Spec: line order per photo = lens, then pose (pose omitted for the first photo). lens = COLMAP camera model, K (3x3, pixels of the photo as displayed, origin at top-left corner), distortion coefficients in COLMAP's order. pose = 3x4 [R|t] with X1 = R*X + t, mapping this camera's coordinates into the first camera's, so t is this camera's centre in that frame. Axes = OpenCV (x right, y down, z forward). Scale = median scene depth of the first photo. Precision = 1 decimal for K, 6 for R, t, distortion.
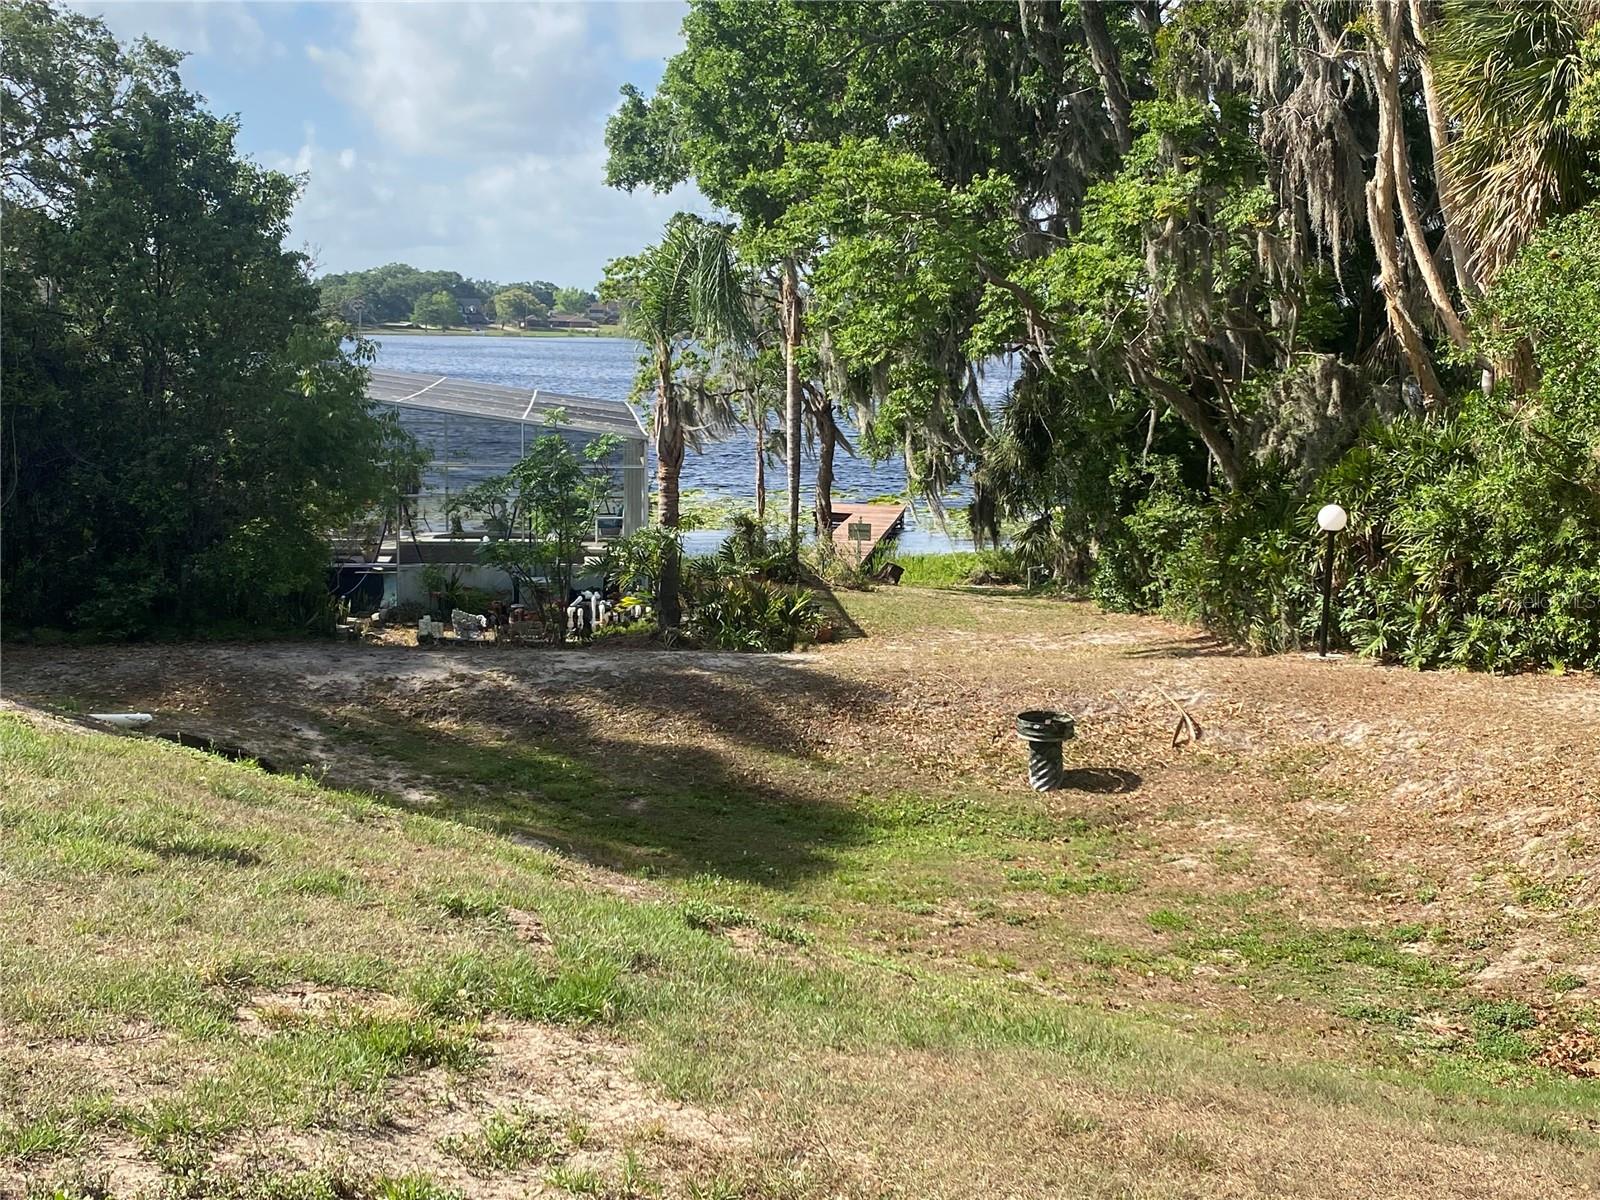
lens RADIAL K [[1917.0, 0, 828.8], [0, 1917.0, 554.8], [0, 0, 1]] dist [0.081800, -0.297985]
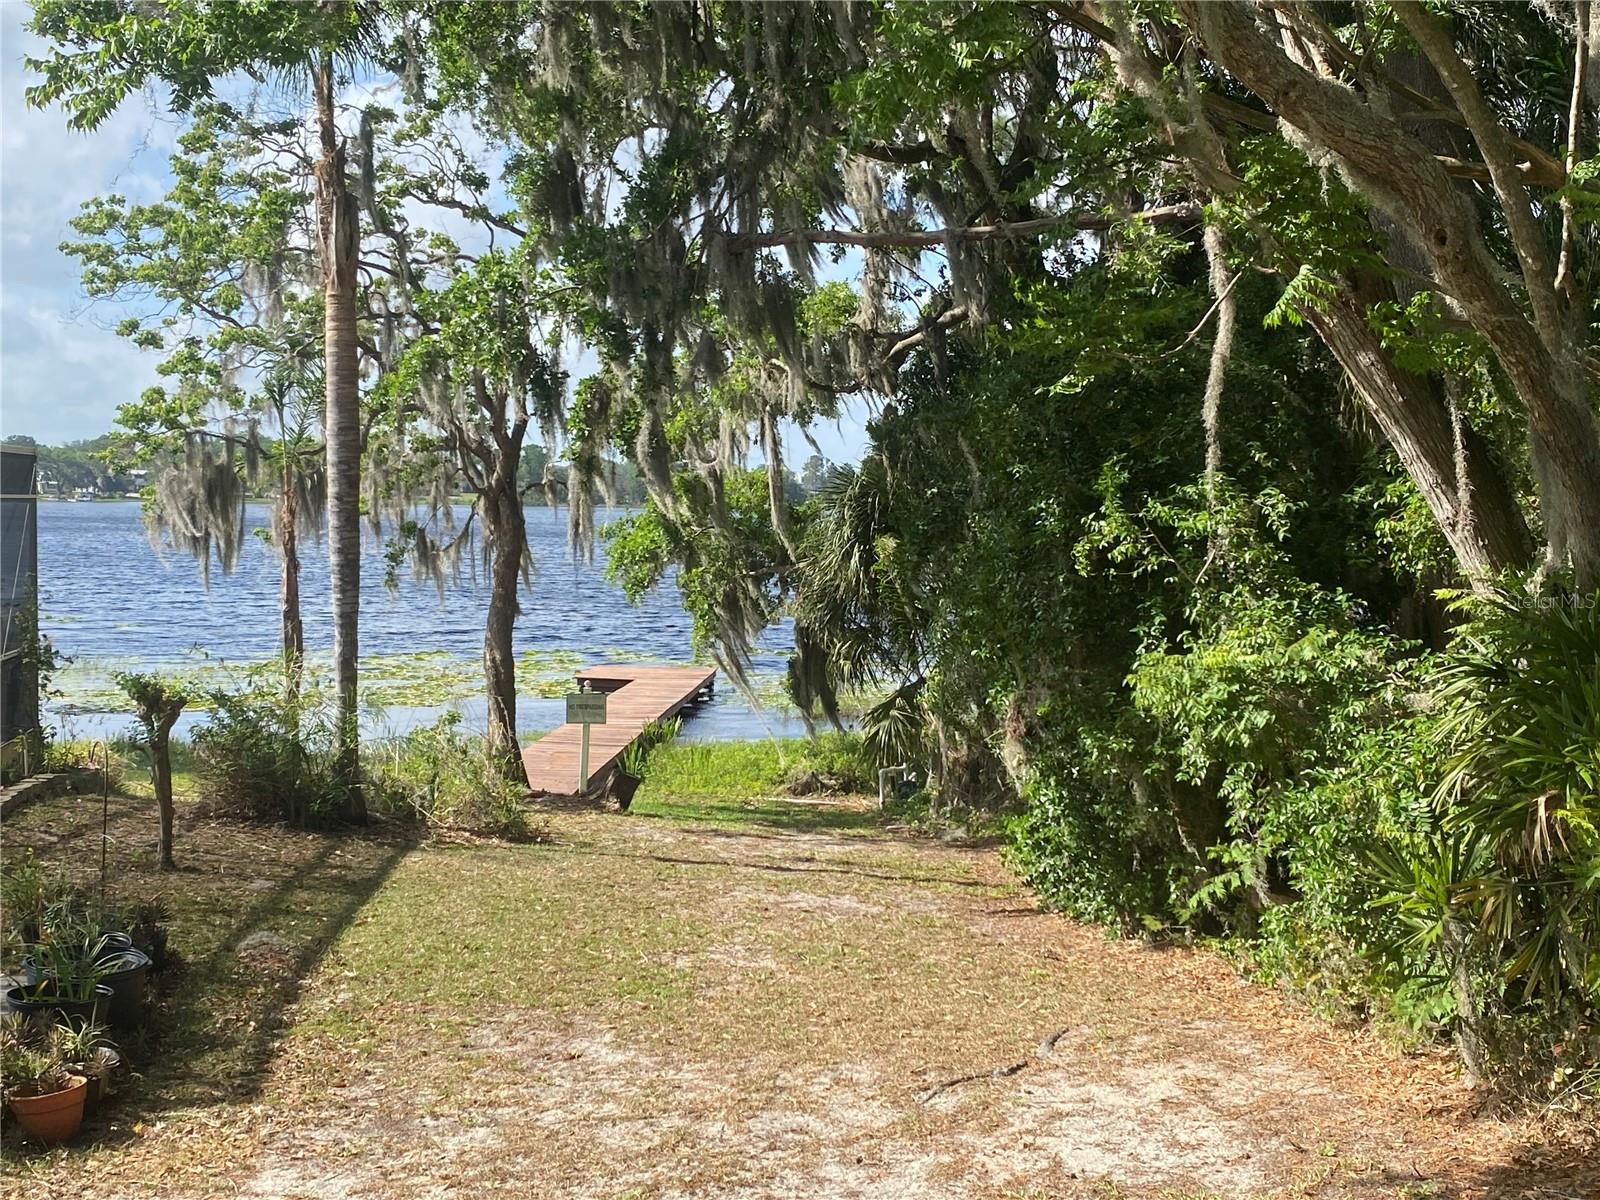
lens RADIAL K [[1949.3, 0, 800.0], [0, 1949.3, 600.0], [0, 0, 1]] dist [0.239658, -0.657802]
pose [[0.998763, -0.012019, 0.048246, 0.053169], [0.015040, 0.997916, -0.062754, -0.007332], [-0.047391, 0.063402, 0.996862, 0.424354]]
